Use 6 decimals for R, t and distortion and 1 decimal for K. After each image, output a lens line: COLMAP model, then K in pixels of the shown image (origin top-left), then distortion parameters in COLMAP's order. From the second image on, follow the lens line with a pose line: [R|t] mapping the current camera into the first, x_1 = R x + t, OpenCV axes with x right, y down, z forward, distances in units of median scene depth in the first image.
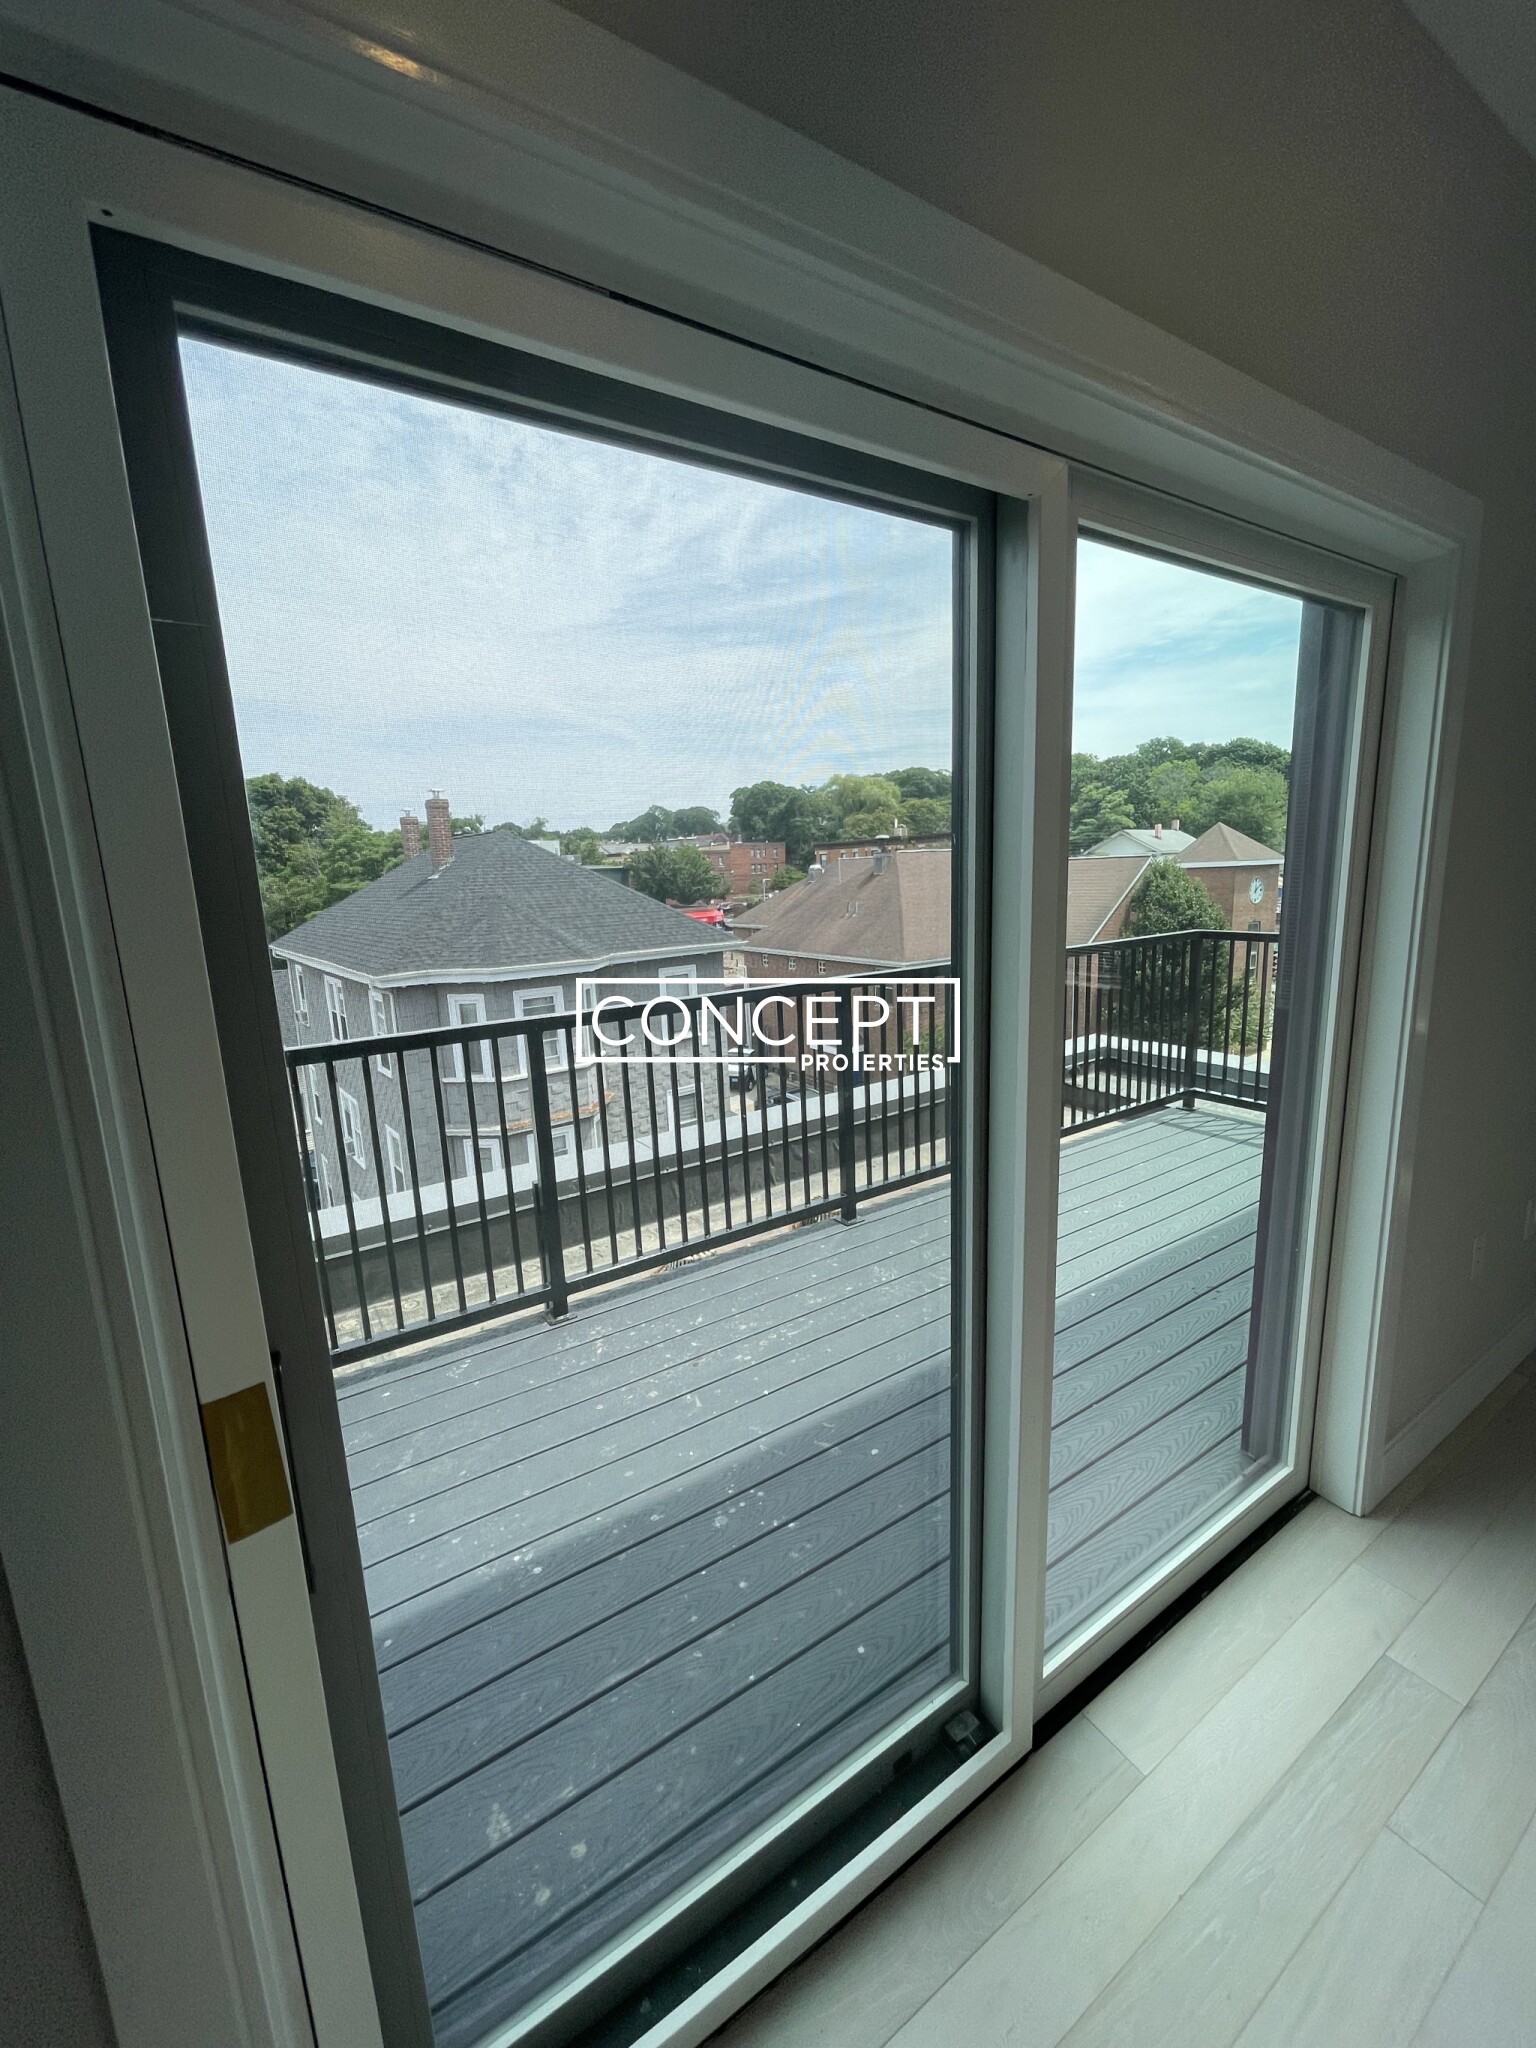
lens RADIAL K [[838.9, 0, 768.0], [0, 838.9, 1024.0], [0, 0, 1]] dist [-0.001589, -0.000464]
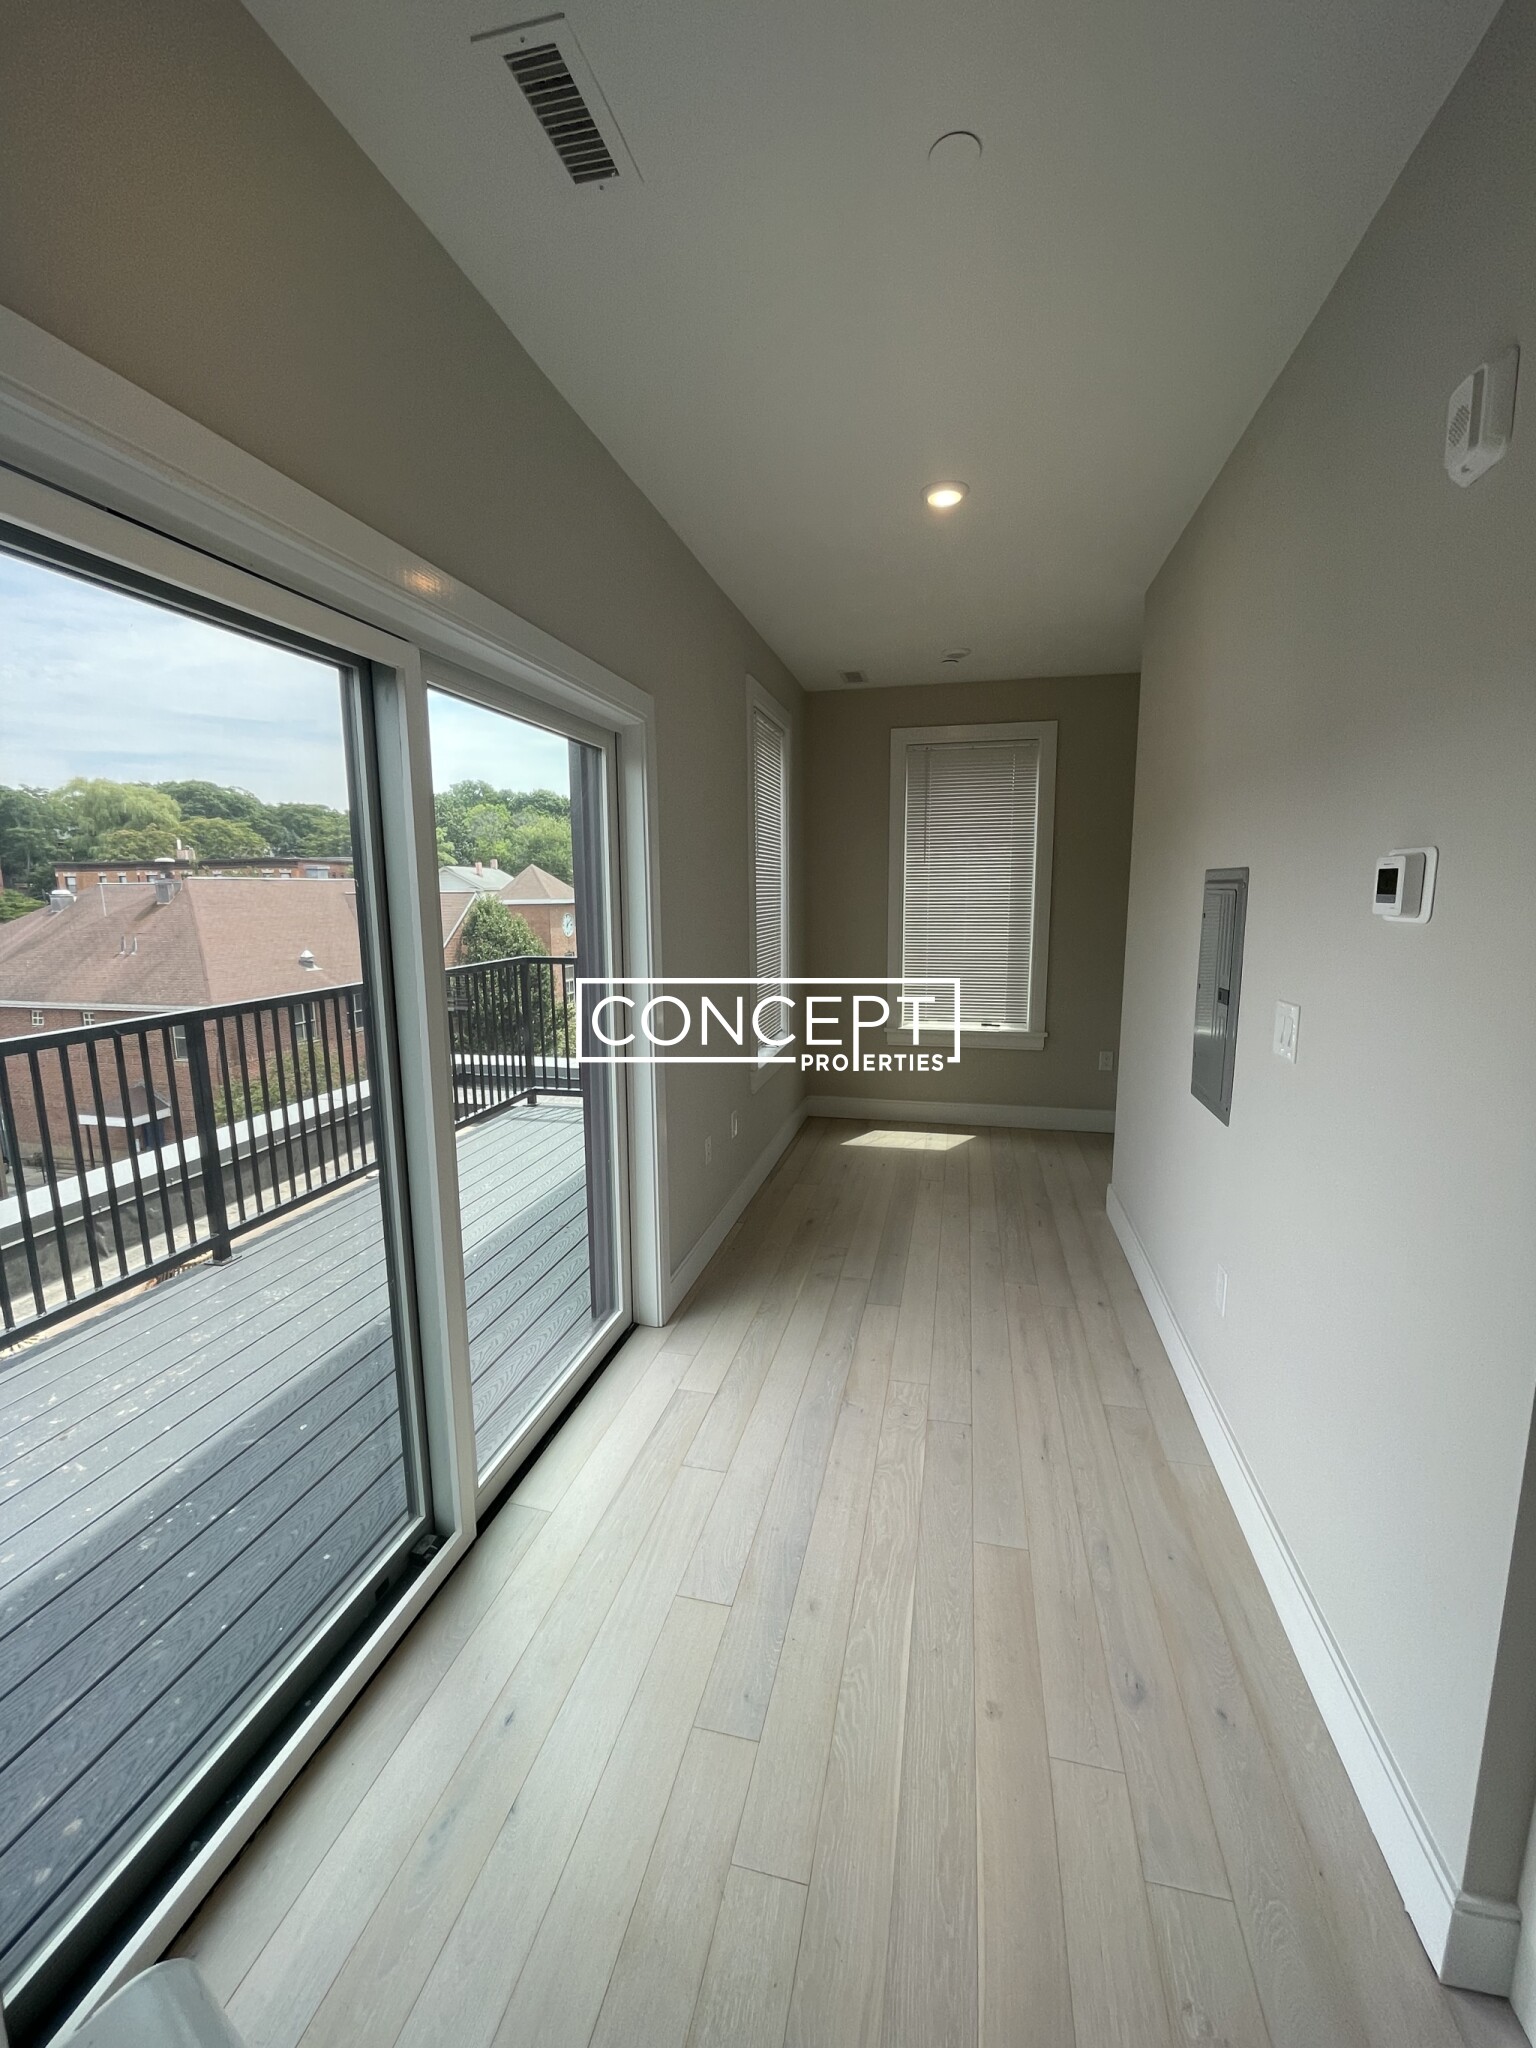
lens RADIAL K [[838.9, 0, 768.0], [0, 838.9, 1024.0], [0, 0, 1]] dist [-0.001589, -0.000464]
pose [[0.728685, -0.075391, 0.680686, -0.073544], [0.102730, 0.994709, 0.000198, 0.023425], [-0.677100, 0.069783, 0.732575, -0.138863]]
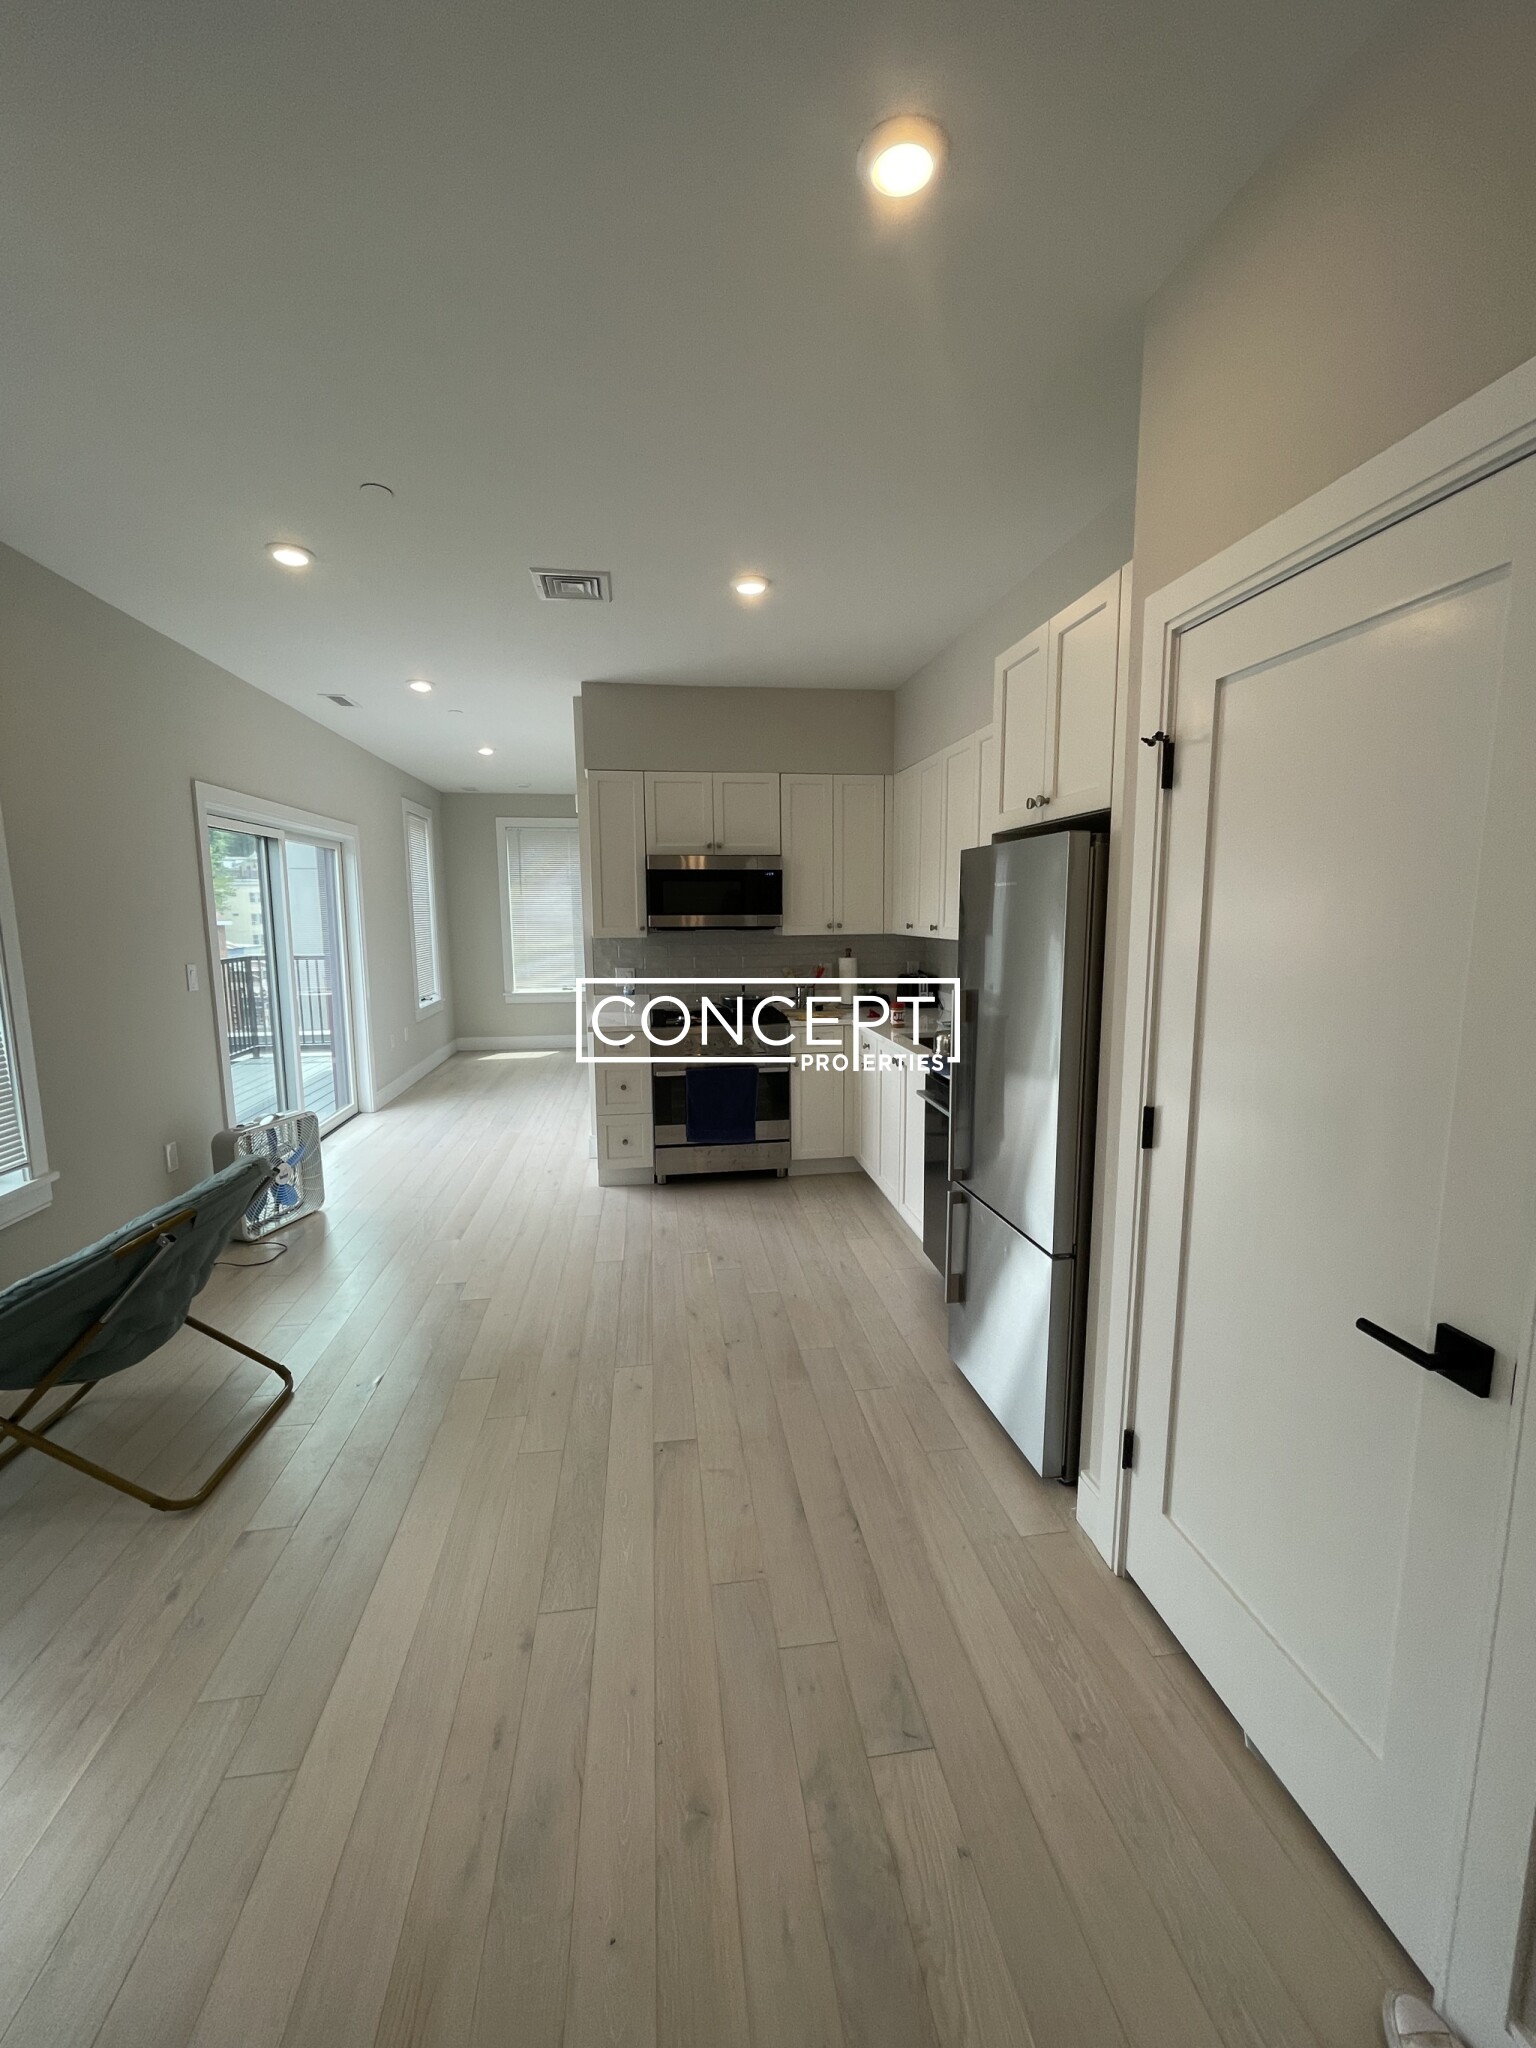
lens RADIAL K [[838.9, 0, 768.0], [0, 838.9, 1024.0], [0, 0, 1]] dist [-0.001589, -0.000464]
pose [[0.431004, -0.086433, 0.898201, -0.723642], [0.152674, 0.988036, 0.021817, 0.185312], [-0.889341, 0.127729, 0.439043, -0.868208]]
